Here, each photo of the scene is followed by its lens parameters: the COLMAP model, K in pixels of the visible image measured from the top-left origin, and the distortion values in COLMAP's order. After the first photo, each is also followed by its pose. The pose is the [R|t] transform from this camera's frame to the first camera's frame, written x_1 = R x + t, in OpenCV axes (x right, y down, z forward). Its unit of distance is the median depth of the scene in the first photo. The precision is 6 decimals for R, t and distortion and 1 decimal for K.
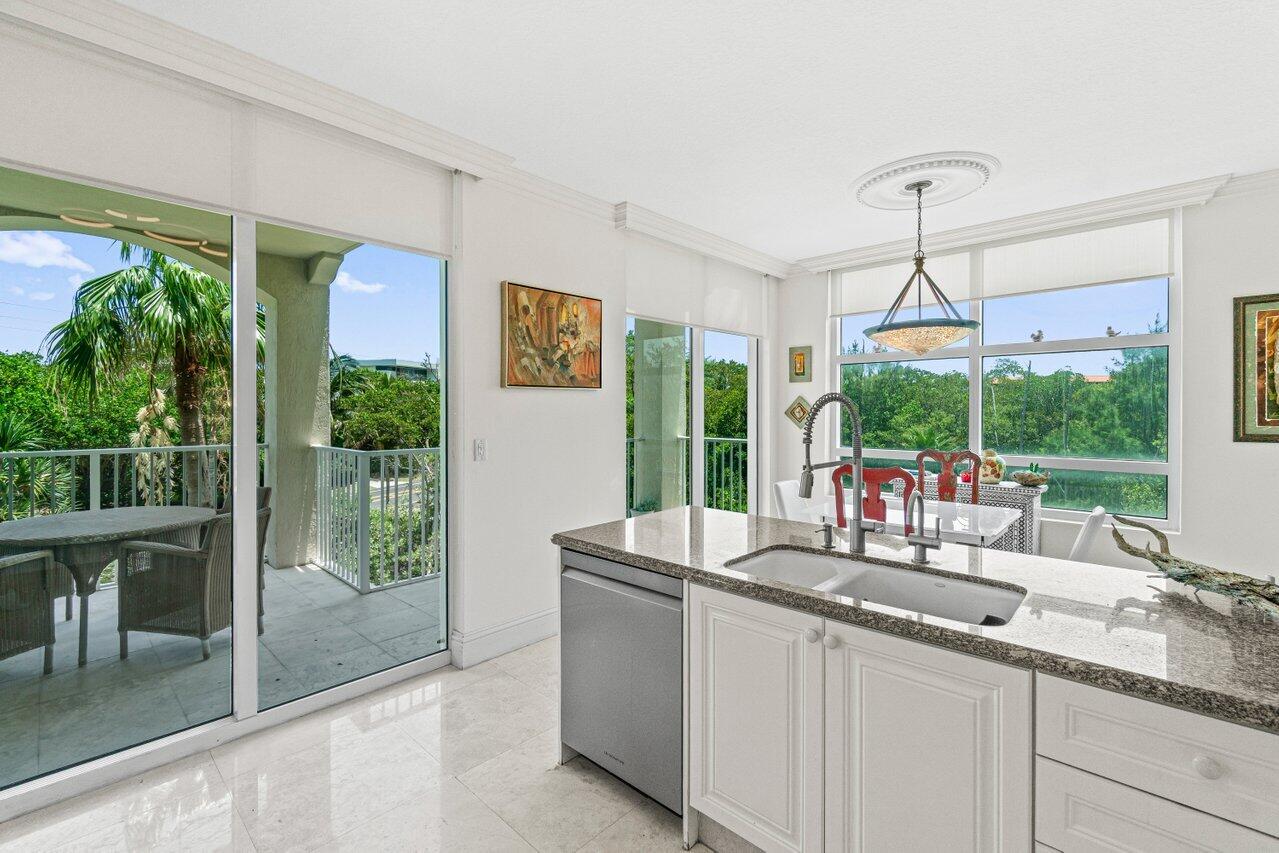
lens RADIAL K [[571.7, 0, 638.6], [0, 571.7, 416.0], [0, 0, 1]] dist [-0.000788, -0.000400]
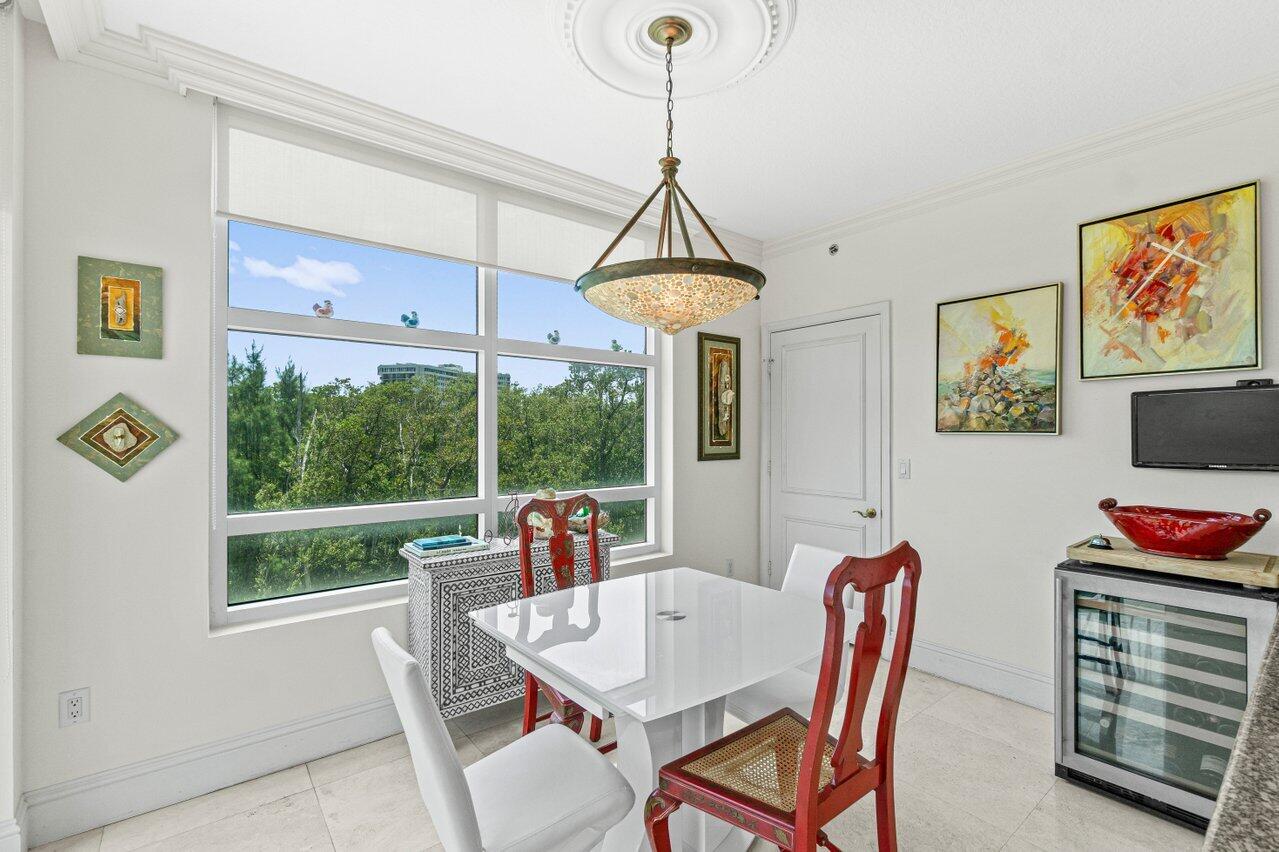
lens RADIAL K [[571.7, 0, 634.1], [0, 571.7, 430.8], [0, 0, 1]] dist [-0.000788, -0.000400]
pose [[0.134070, 0.005498, 0.990957, -0.060171], [0.007605, 0.999949, -0.006577, -0.007034], [-0.990943, 0.008418, 0.134021, 0.819096]]
